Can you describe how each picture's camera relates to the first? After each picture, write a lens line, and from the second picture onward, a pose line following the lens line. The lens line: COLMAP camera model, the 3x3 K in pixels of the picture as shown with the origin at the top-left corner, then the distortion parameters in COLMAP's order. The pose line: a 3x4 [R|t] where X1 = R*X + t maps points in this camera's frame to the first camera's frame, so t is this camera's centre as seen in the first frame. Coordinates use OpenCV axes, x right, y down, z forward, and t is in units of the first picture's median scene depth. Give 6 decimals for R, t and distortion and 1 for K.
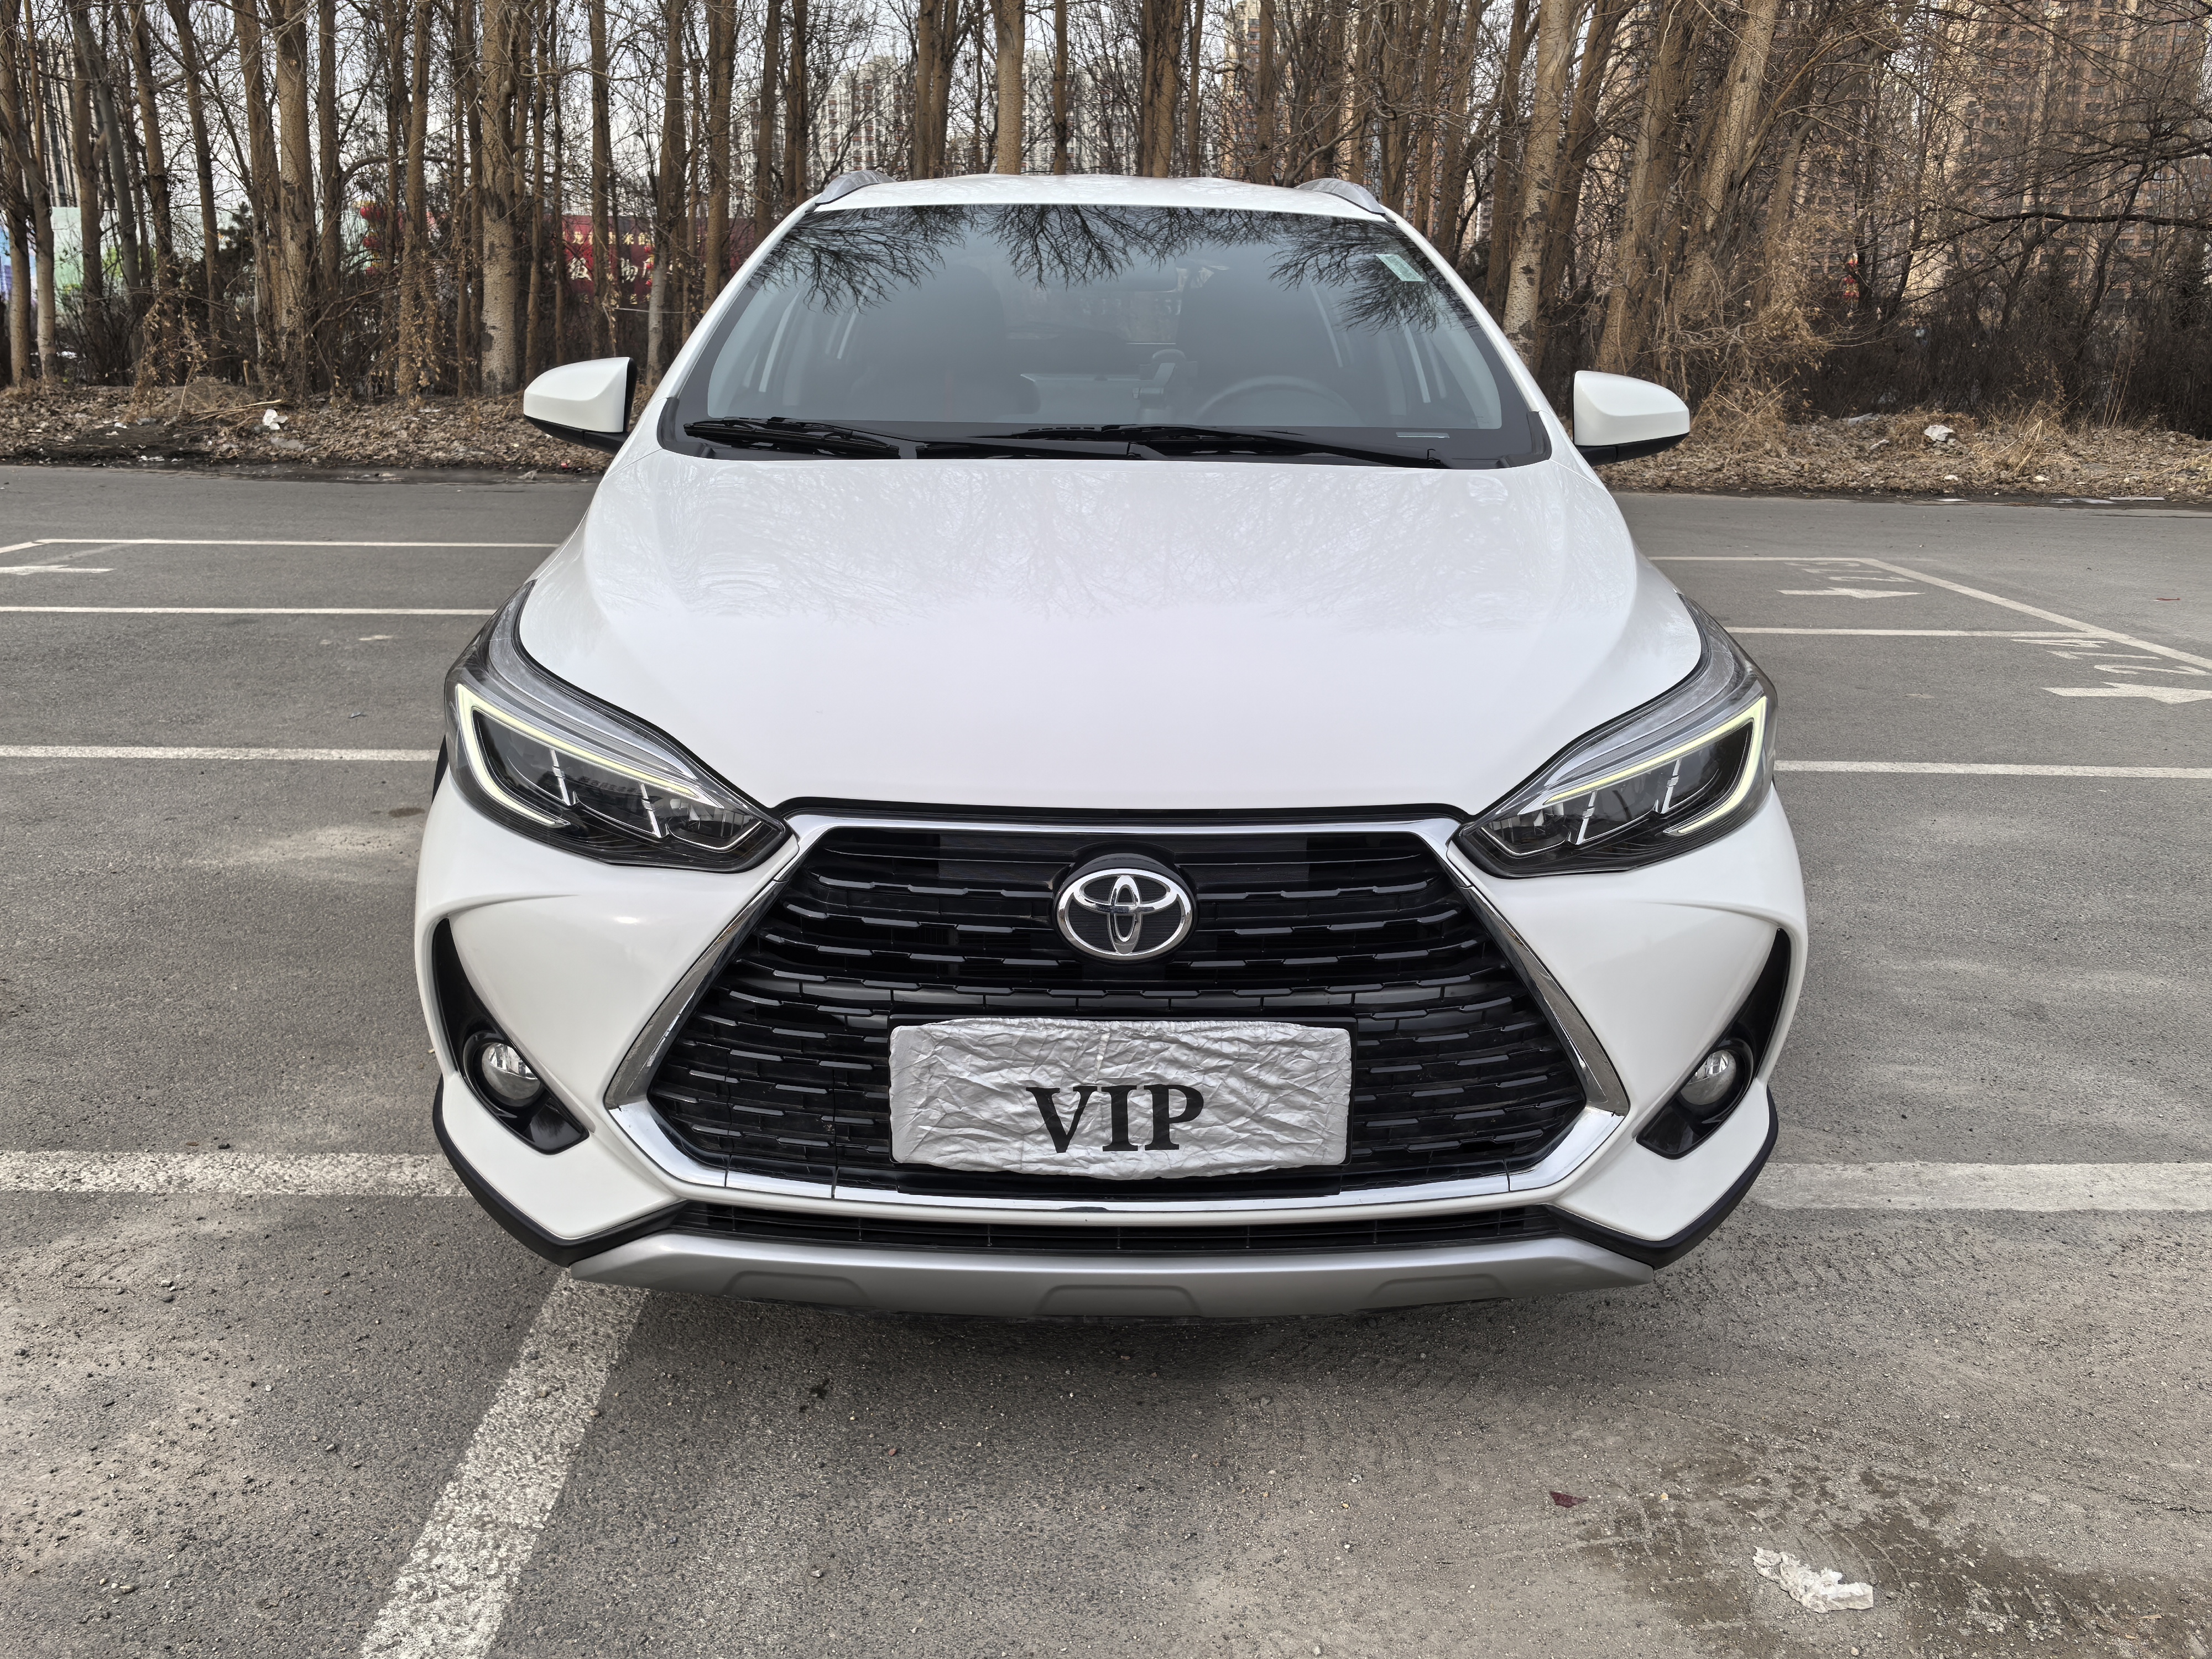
lens RADIAL K [[1755.3, 0, 1114.6], [0, 1755.3, 822.7], [0, 0, 1]] dist [0.090889, -0.169809]
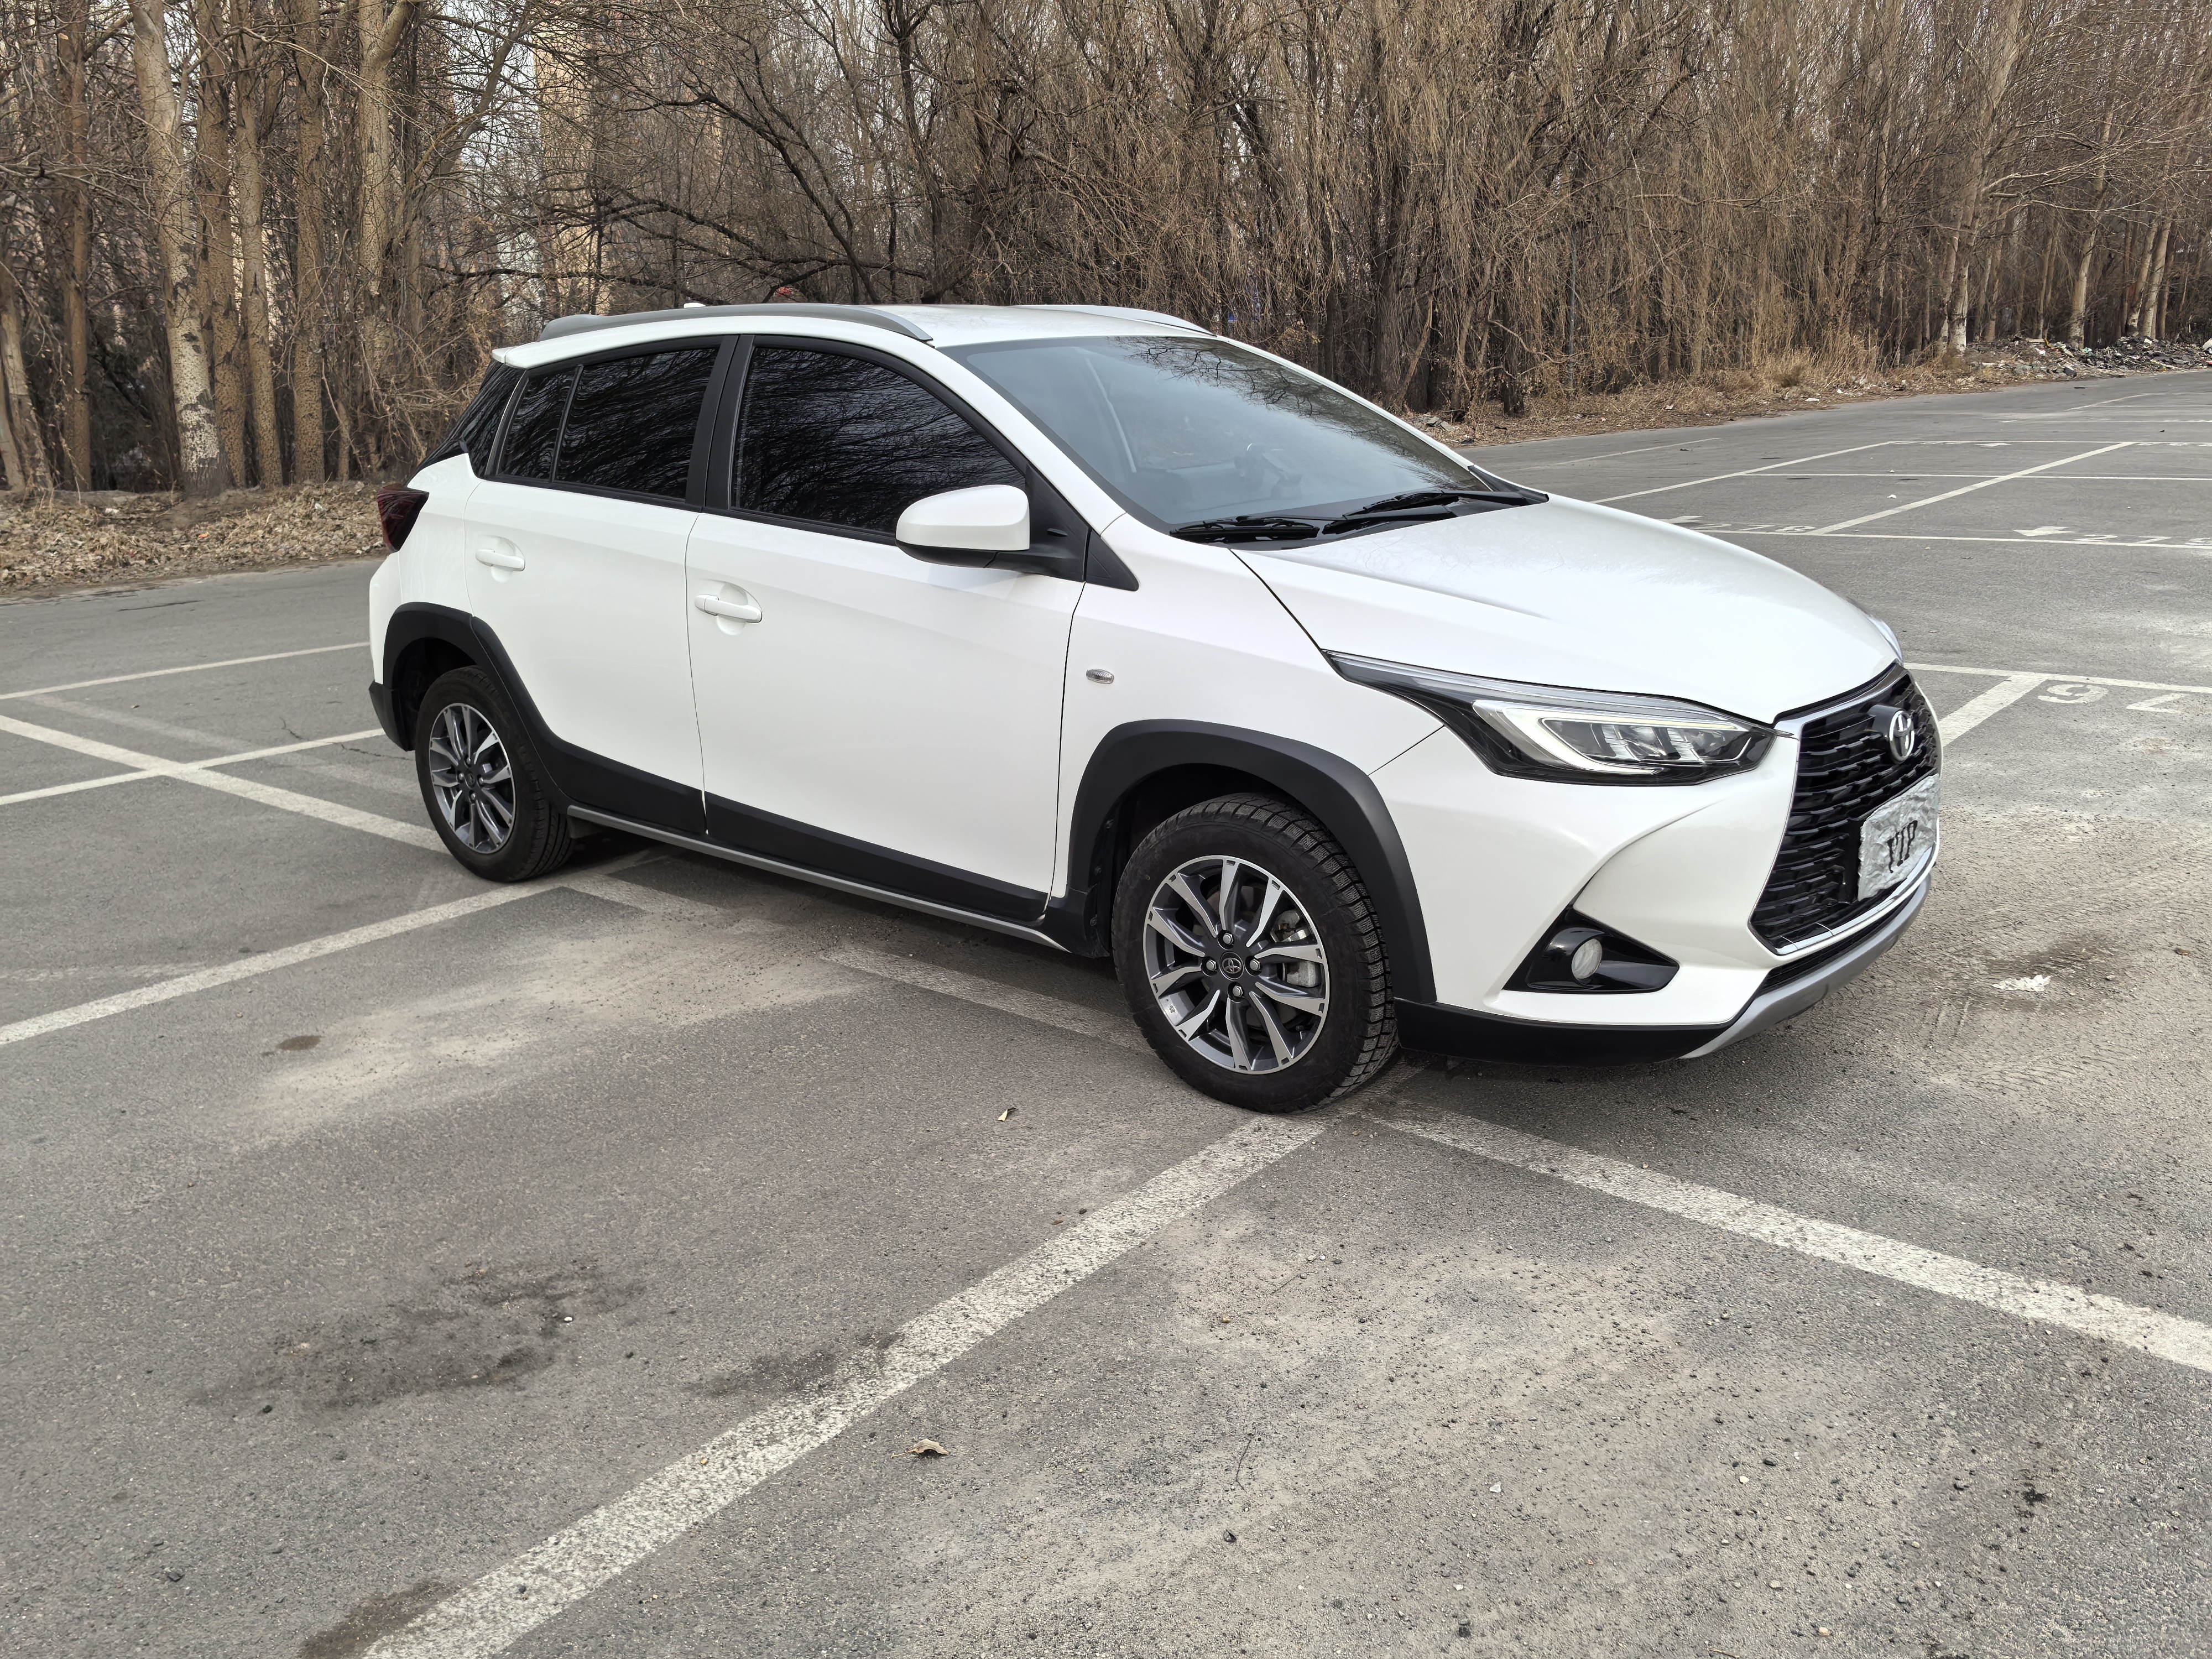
lens RADIAL K [[1755.3, 0, 1114.6], [0, 1755.3, 822.7], [0, 0, 1]] dist [0.090889, -0.169809]
pose [[0.649295, -0.226410, 0.726054, -1.289394], [0.242915, 0.966393, 0.084123, -0.147244], [-0.720700, 0.121748, 0.682473, 0.213057]]
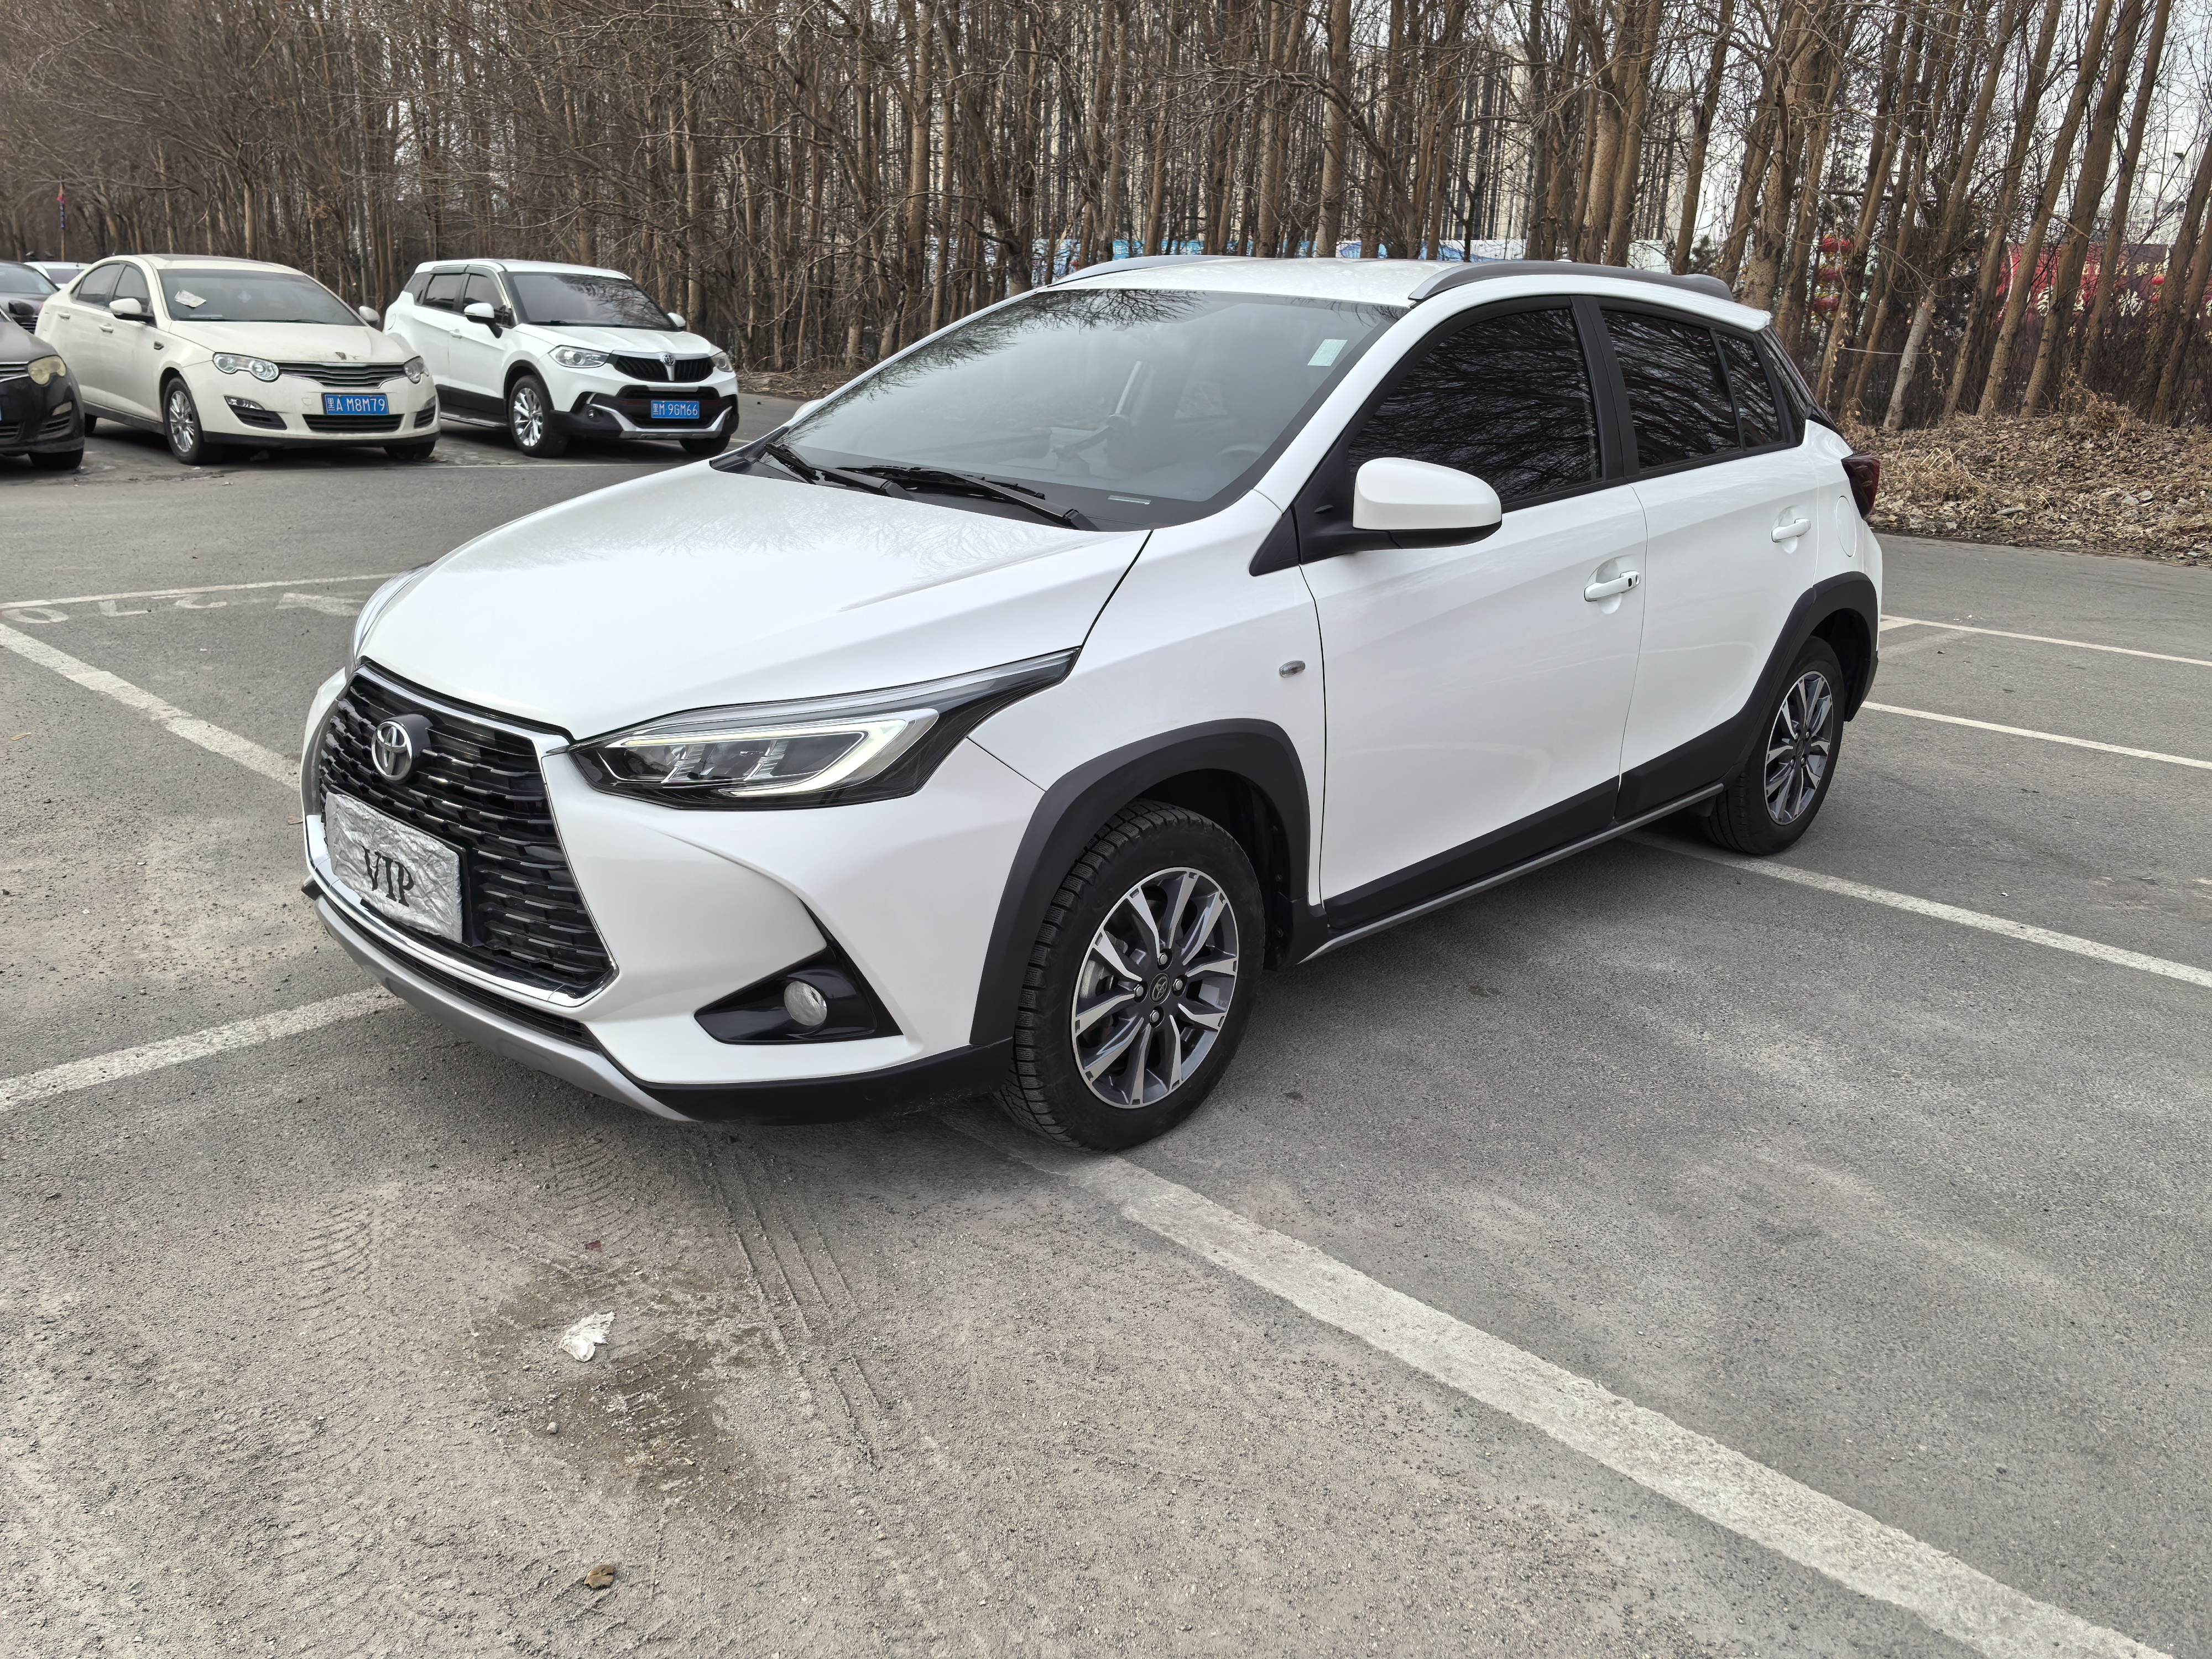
lens RADIAL K [[1755.3, 0, 1114.6], [0, 1755.3, 822.7], [0, 0, 1]] dist [0.090889, -0.169809]
pose [[0.713265, 0.212458, -0.667918, 1.055317], [-0.222501, 0.972295, 0.071671, -0.098654], [0.664640, 0.097492, 0.740776, 0.160064]]
